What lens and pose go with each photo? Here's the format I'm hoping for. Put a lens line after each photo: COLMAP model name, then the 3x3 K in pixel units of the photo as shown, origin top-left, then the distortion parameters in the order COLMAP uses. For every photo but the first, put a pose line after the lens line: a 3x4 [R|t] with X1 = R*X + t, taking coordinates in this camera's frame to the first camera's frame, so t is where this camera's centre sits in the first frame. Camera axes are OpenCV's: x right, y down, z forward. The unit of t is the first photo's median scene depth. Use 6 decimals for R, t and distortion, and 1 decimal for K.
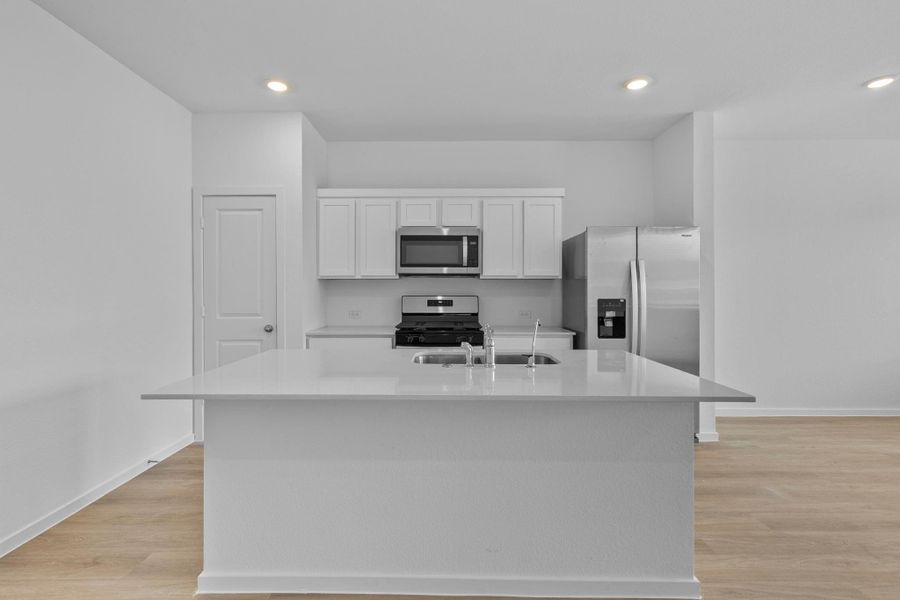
lens RADIAL K [[425.4, 0, 443.2], [0, 425.4, 290.4], [0, 0, 1]] dist [-0.001426, -0.000348]
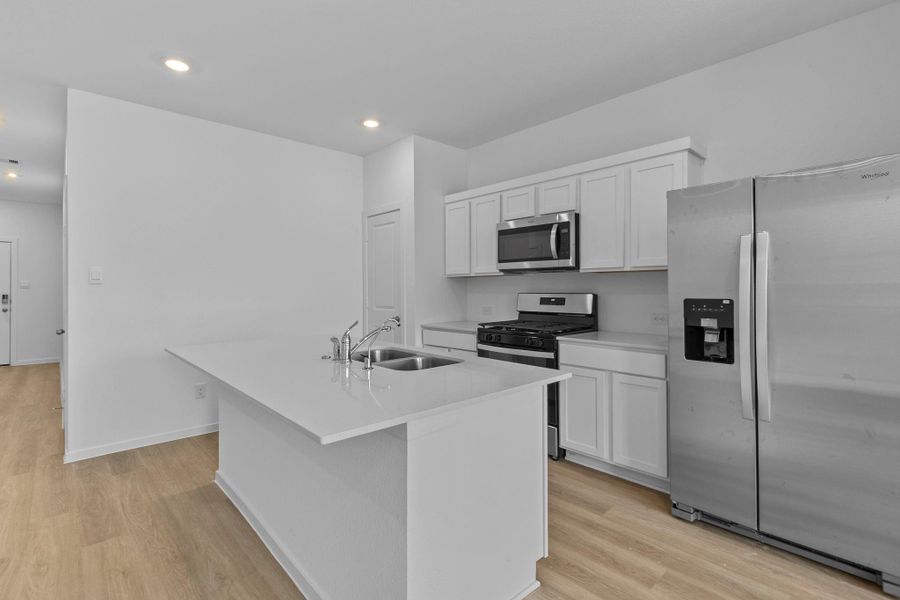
lens RADIAL K [[425.4, 0, 443.1], [0, 425.4, 285.1], [0, 0, 1]] dist [-0.001426, -0.000348]
pose [[0.679213, -0.009014, -0.733886, 0.535733], [0.005661, 0.999959, -0.007044, 0.001257], [0.733919, 0.000630, 0.679236, 0.253622]]
